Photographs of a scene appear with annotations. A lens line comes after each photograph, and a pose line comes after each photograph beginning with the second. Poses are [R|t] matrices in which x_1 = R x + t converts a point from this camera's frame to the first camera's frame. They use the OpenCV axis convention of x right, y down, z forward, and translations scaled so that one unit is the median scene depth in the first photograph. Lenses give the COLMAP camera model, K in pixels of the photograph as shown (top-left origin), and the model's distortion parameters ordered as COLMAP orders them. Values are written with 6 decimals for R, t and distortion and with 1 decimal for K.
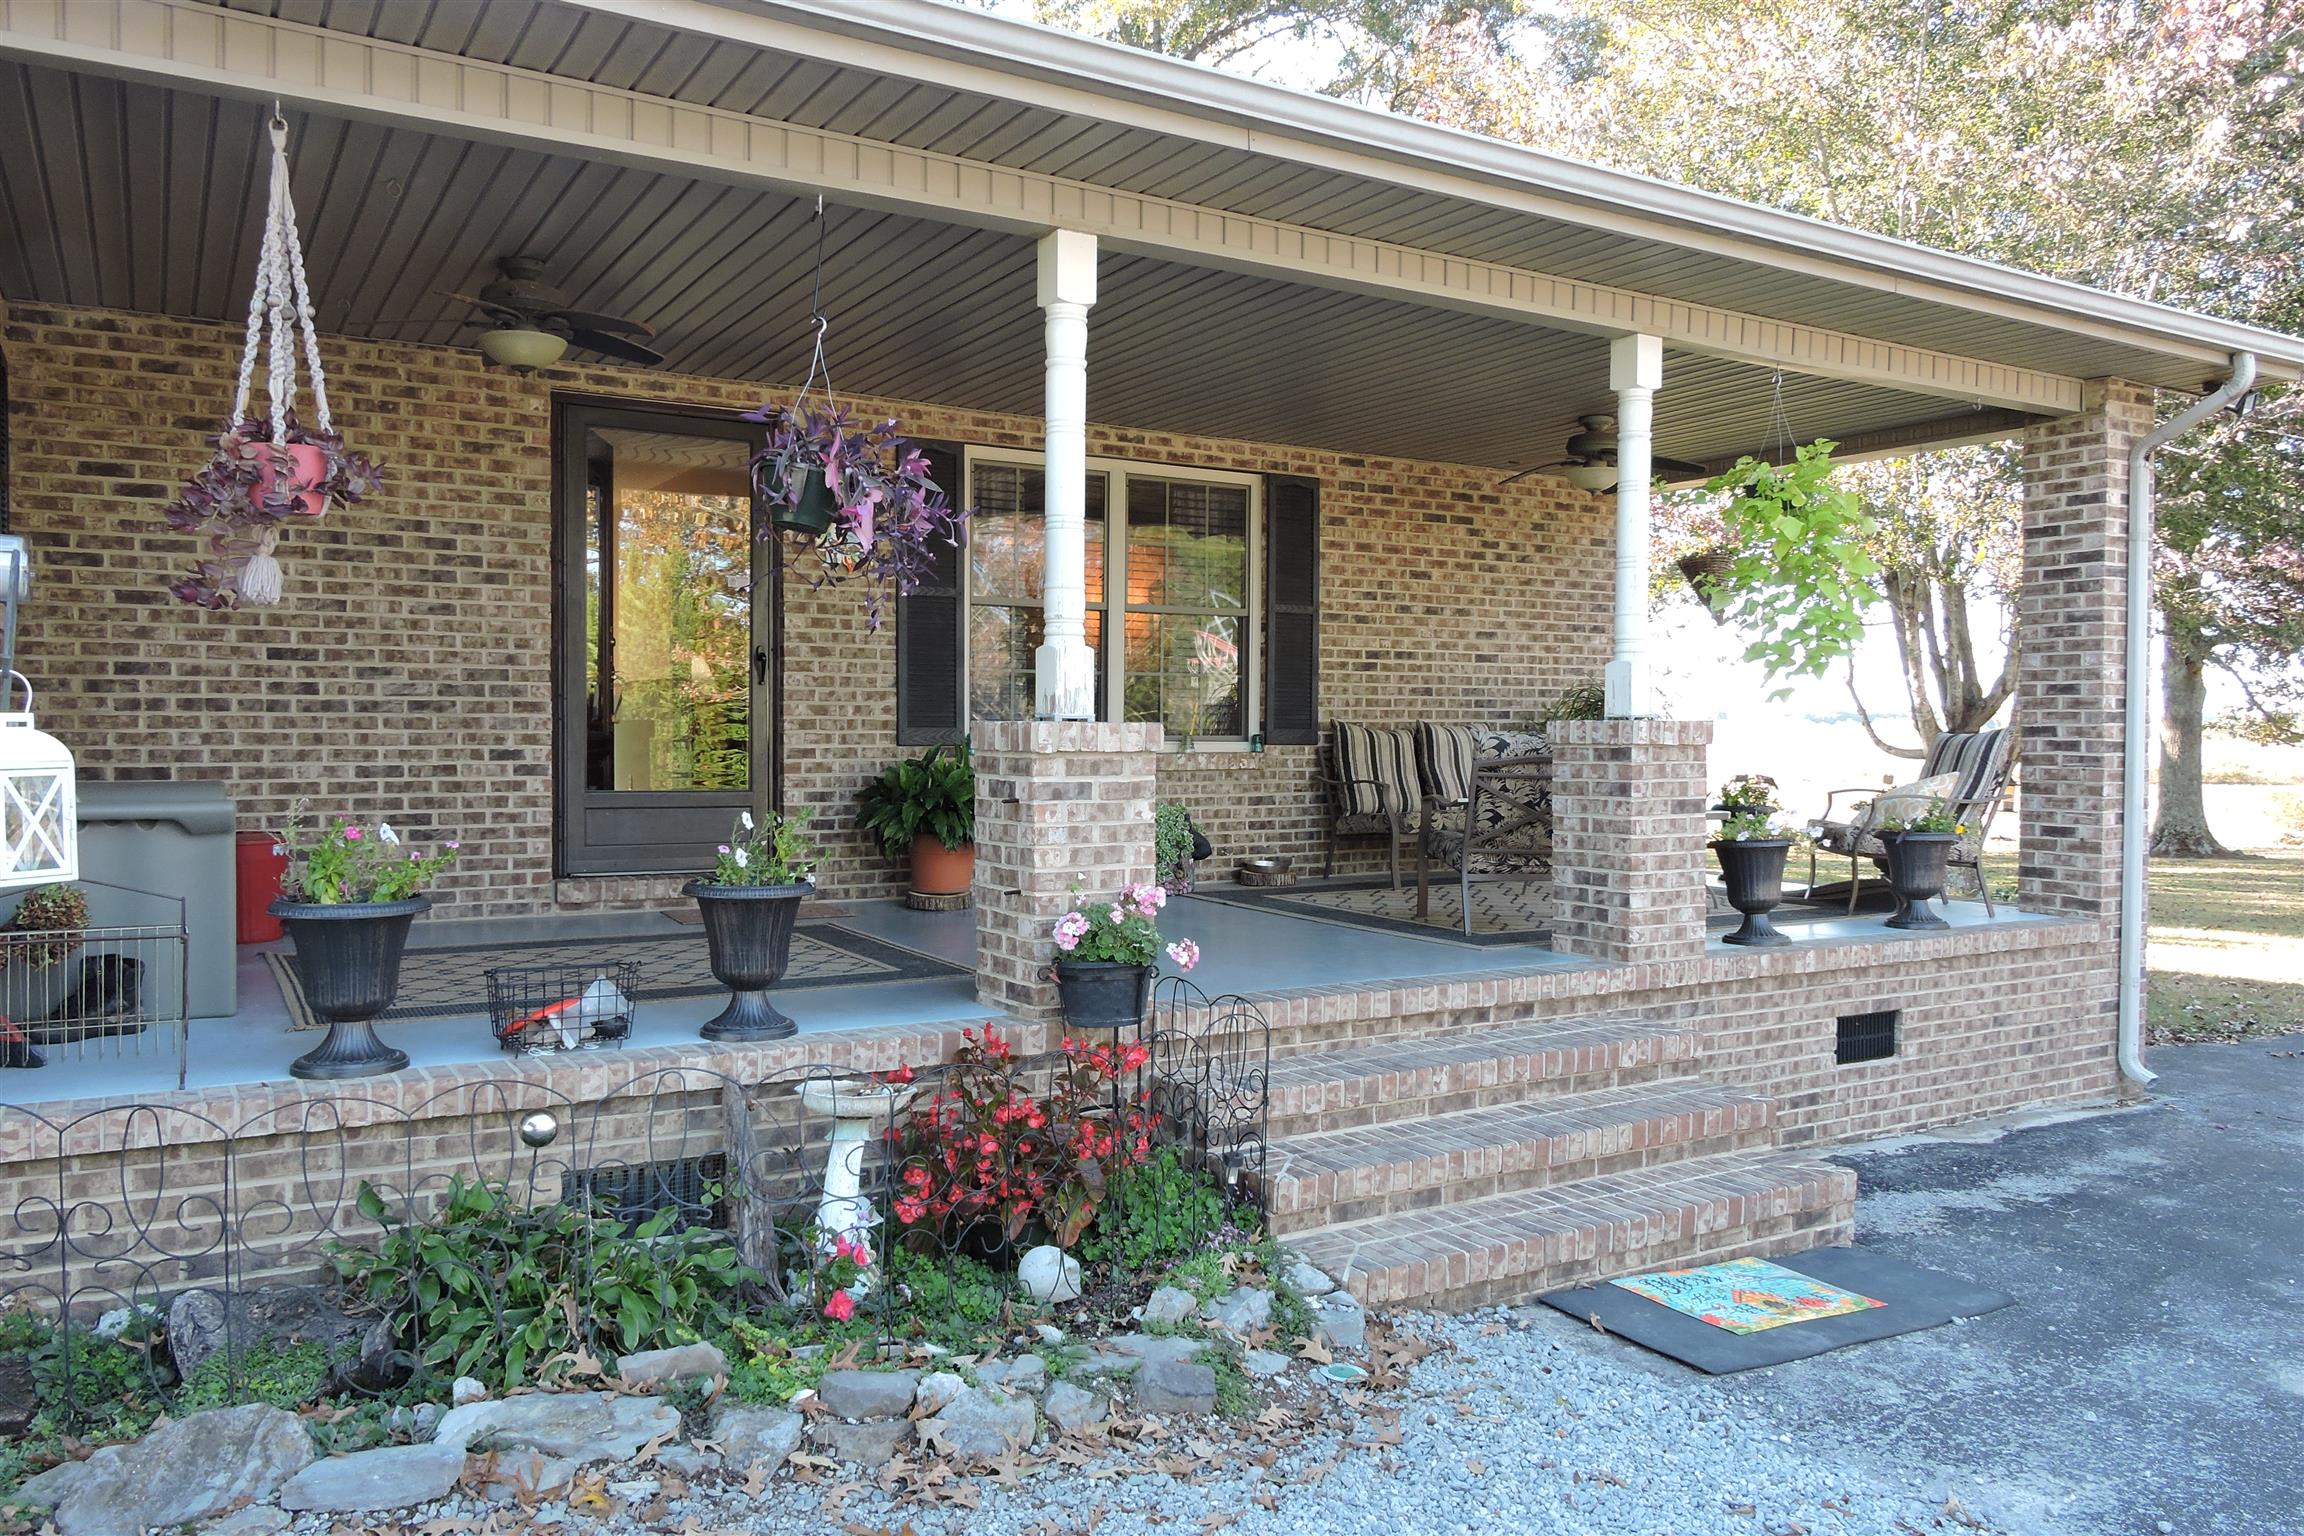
lens RADIAL K [[1649.2, 0, 1146.8], [0, 1649.2, 775.8], [0, 0, 1]] dist [-0.013926, 0.004994]
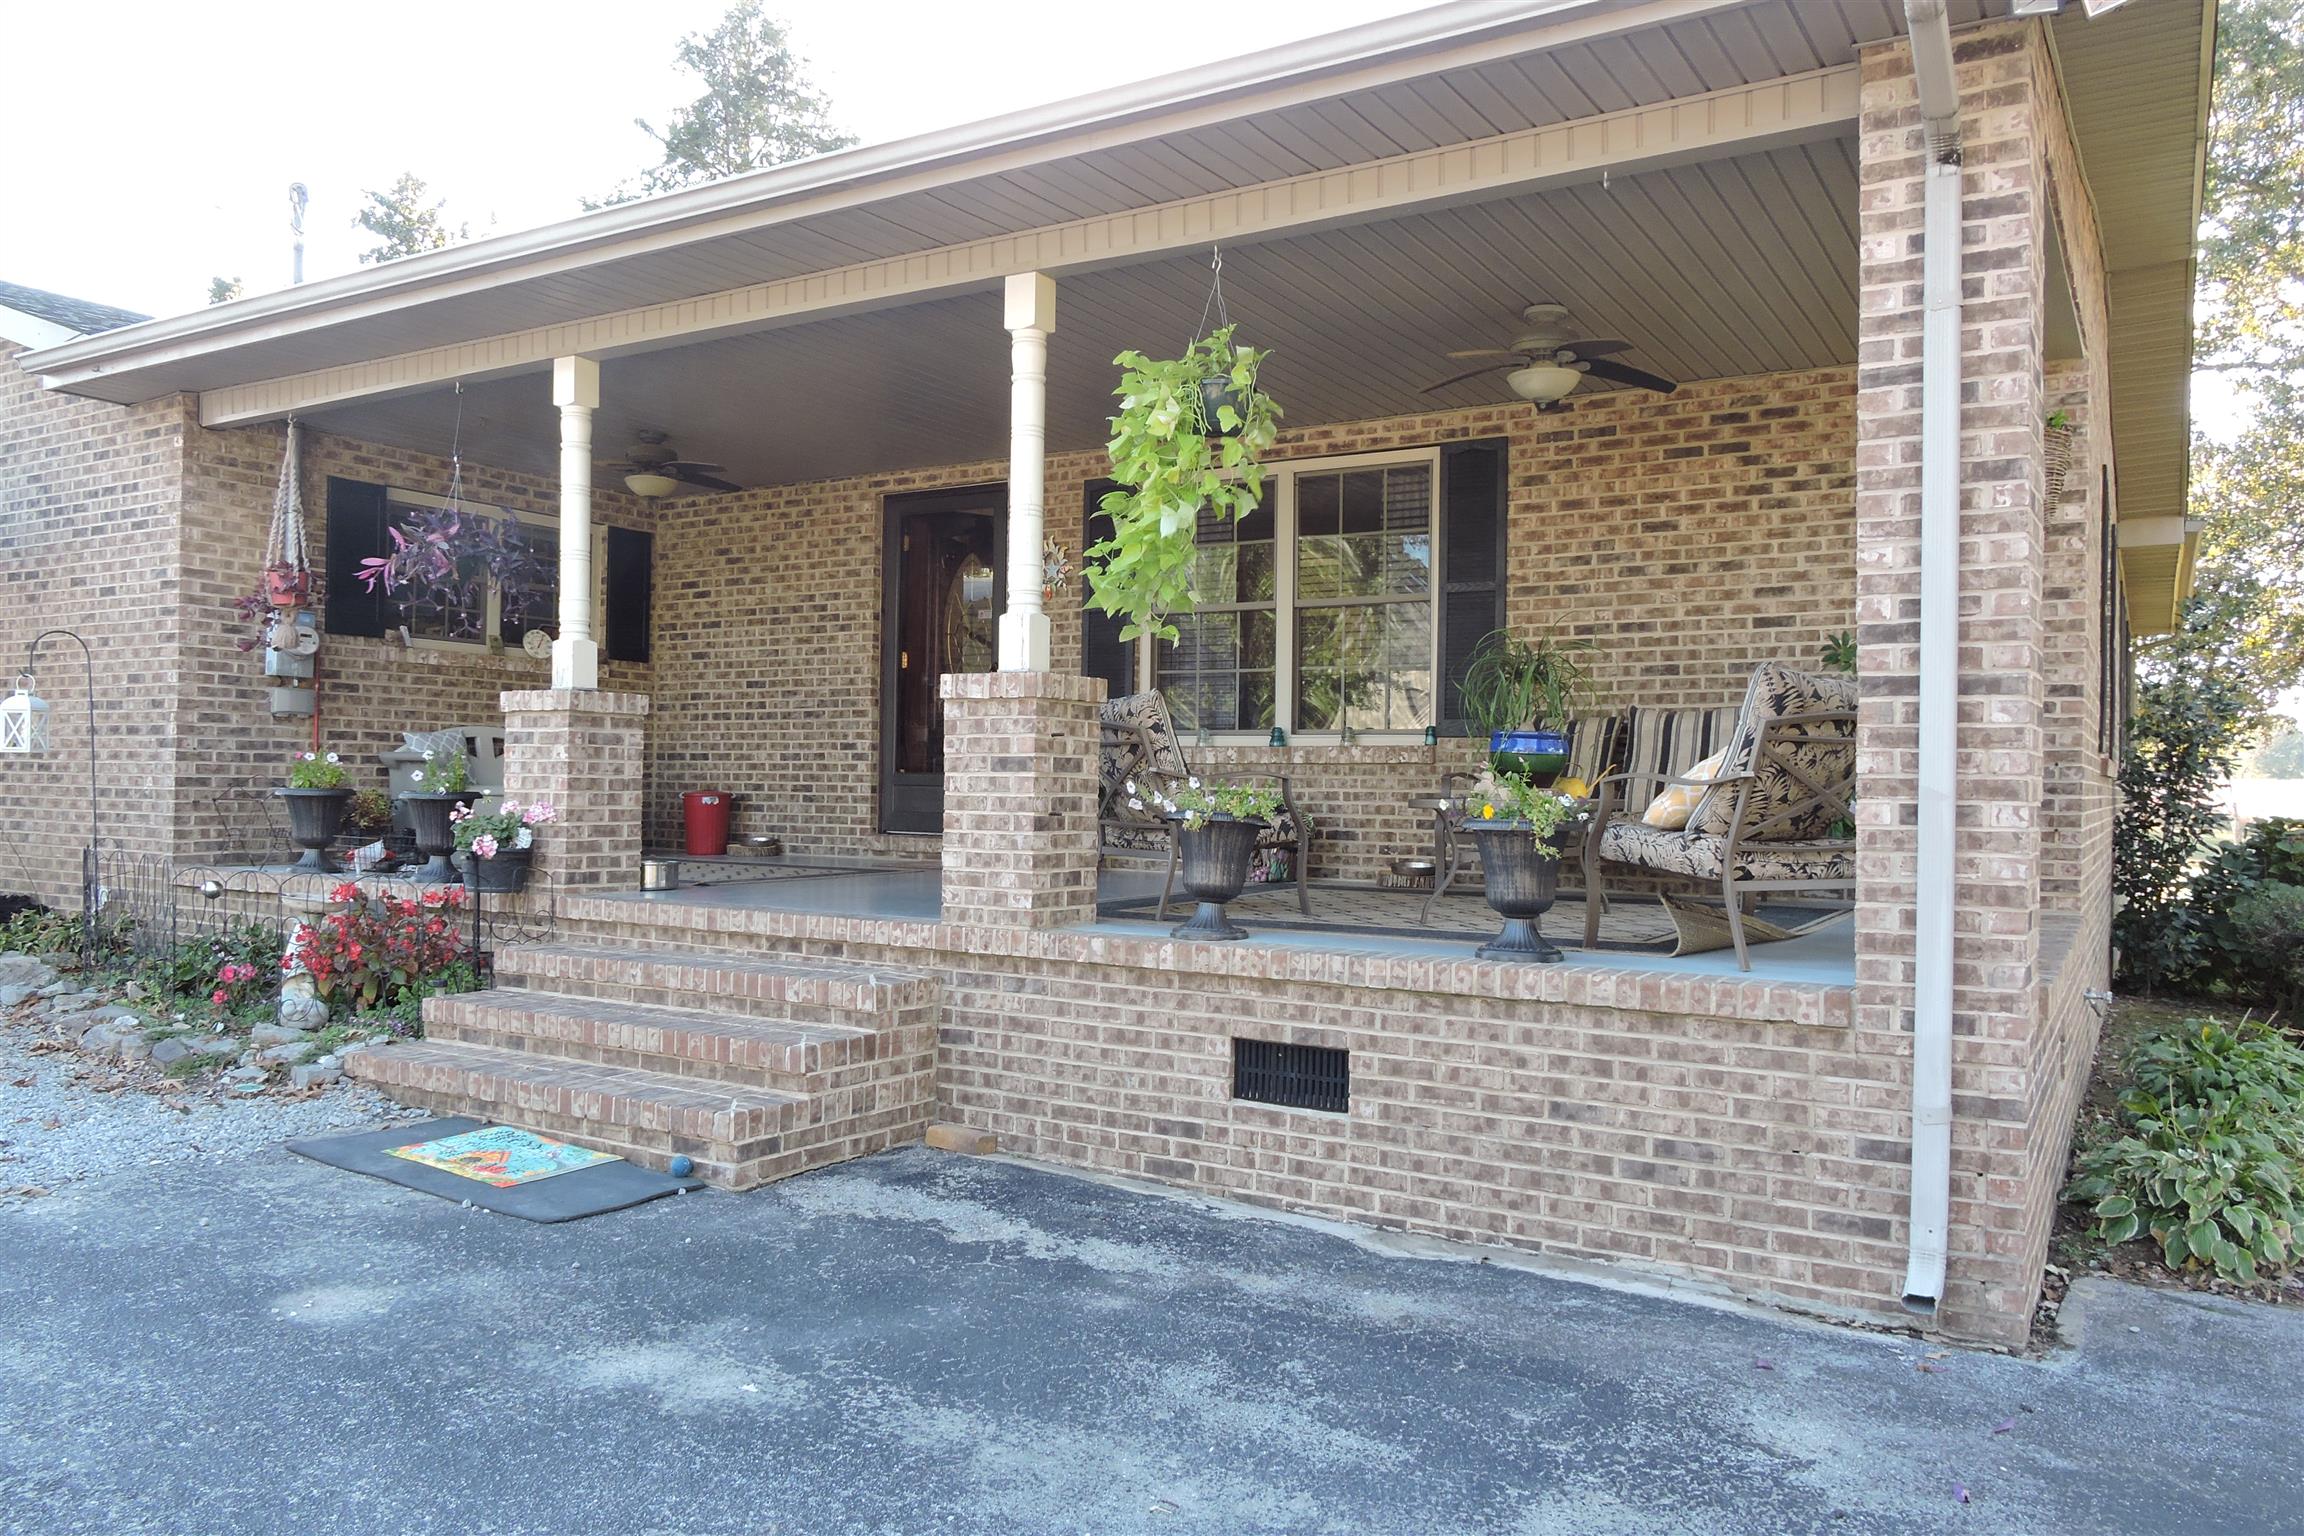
lens RADIAL K [[1649.2, 0, 1146.8], [0, 1649.2, 775.8], [0, 0, 1]] dist [-0.013926, 0.004994]
pose [[0.459789, -0.004526, -0.888017, 1.040296], [-0.036270, 0.999057, -0.023872, 0.039009], [0.887287, 0.043184, 0.459191, 0.557598]]
